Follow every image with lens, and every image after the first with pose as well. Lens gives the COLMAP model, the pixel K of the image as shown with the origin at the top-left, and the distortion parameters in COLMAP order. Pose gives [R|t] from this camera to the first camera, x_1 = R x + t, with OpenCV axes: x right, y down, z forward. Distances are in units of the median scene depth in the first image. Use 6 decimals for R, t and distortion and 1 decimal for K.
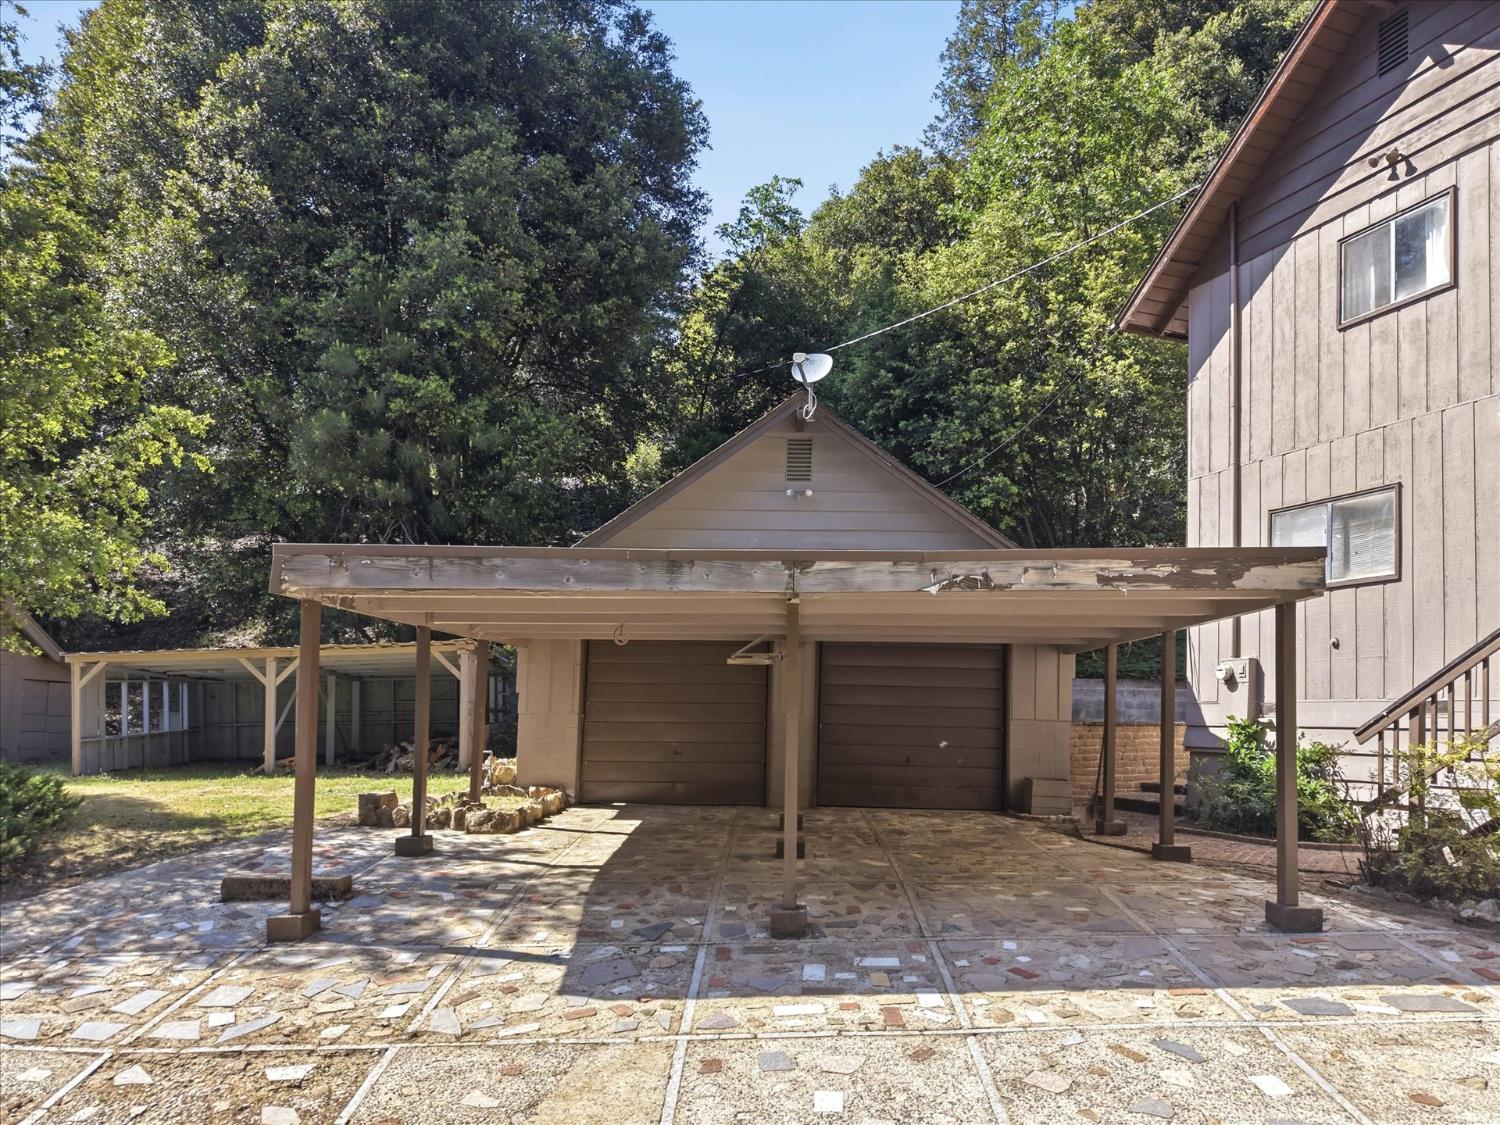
lens RADIAL K [[1016.1, 0, 786.4], [0, 1016.1, 660.3], [0, 0, 1]] dist [0.038463, -0.032807]
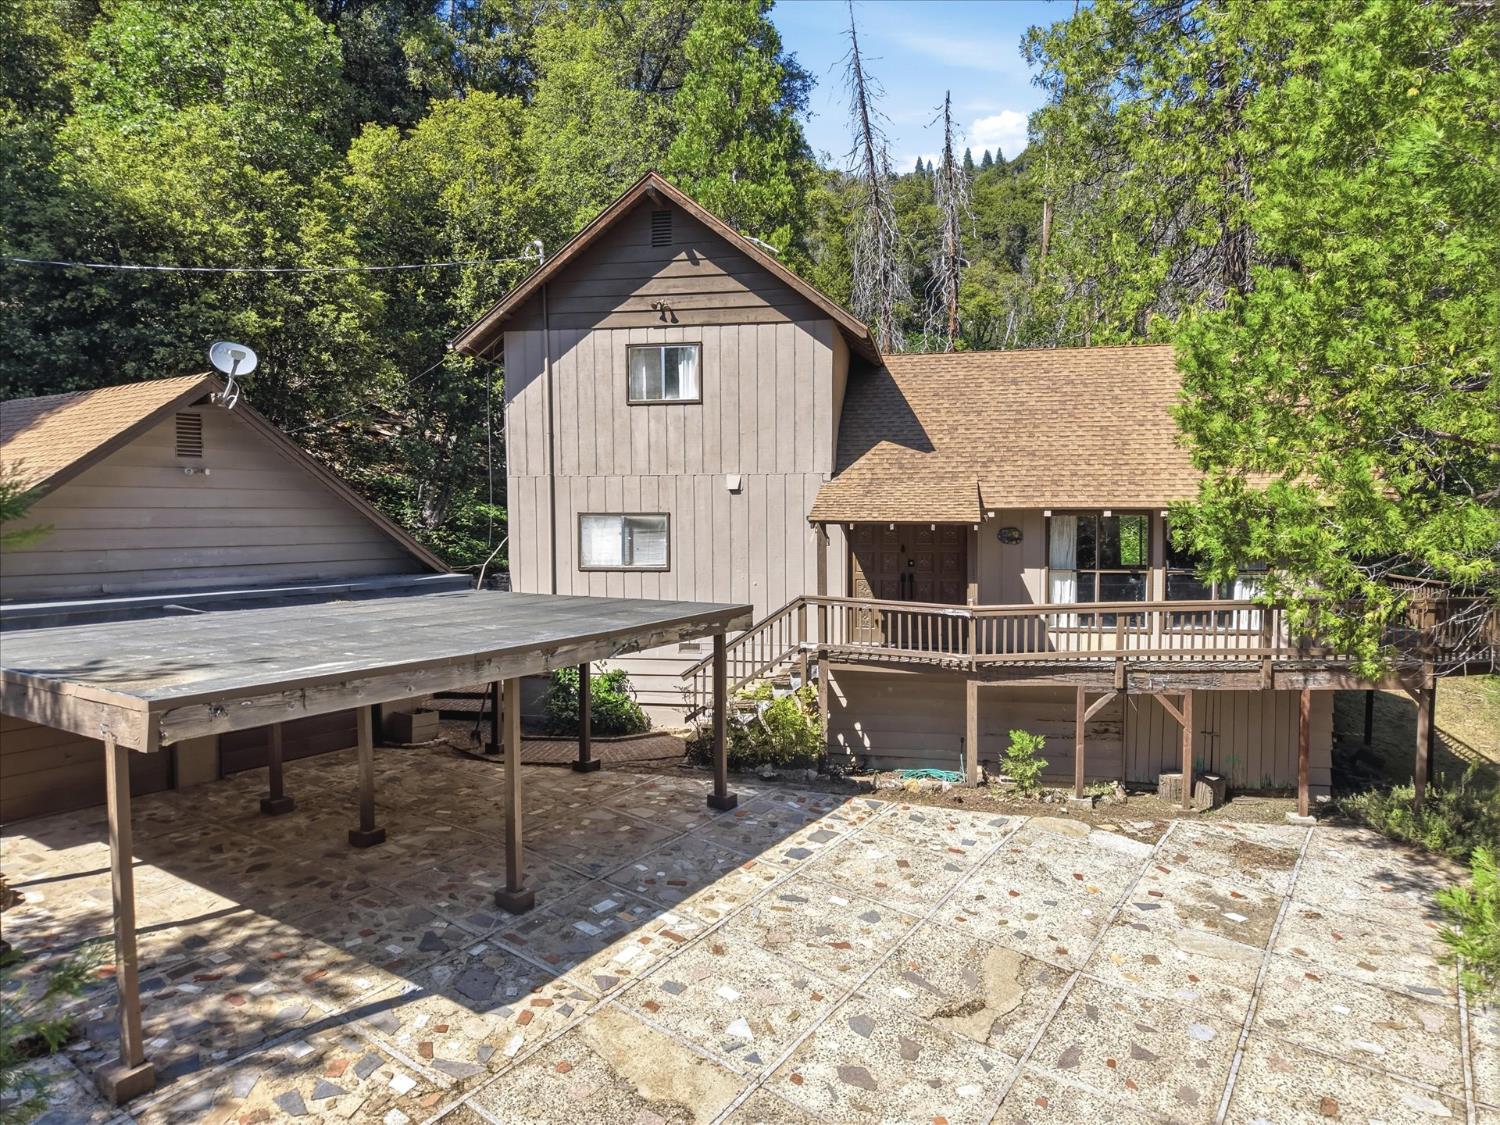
lens RADIAL K [[928.9, 0, 749.7], [0, 928.9, 575.2], [0, 0, 1]] dist [0.000580, -0.000757]
pose [[0.562948, -0.055095, 0.824654, -0.782908], [-0.030504, 0.995711, 0.087346, -0.283434], [-0.825929, -0.074326, 0.558853, 0.060525]]
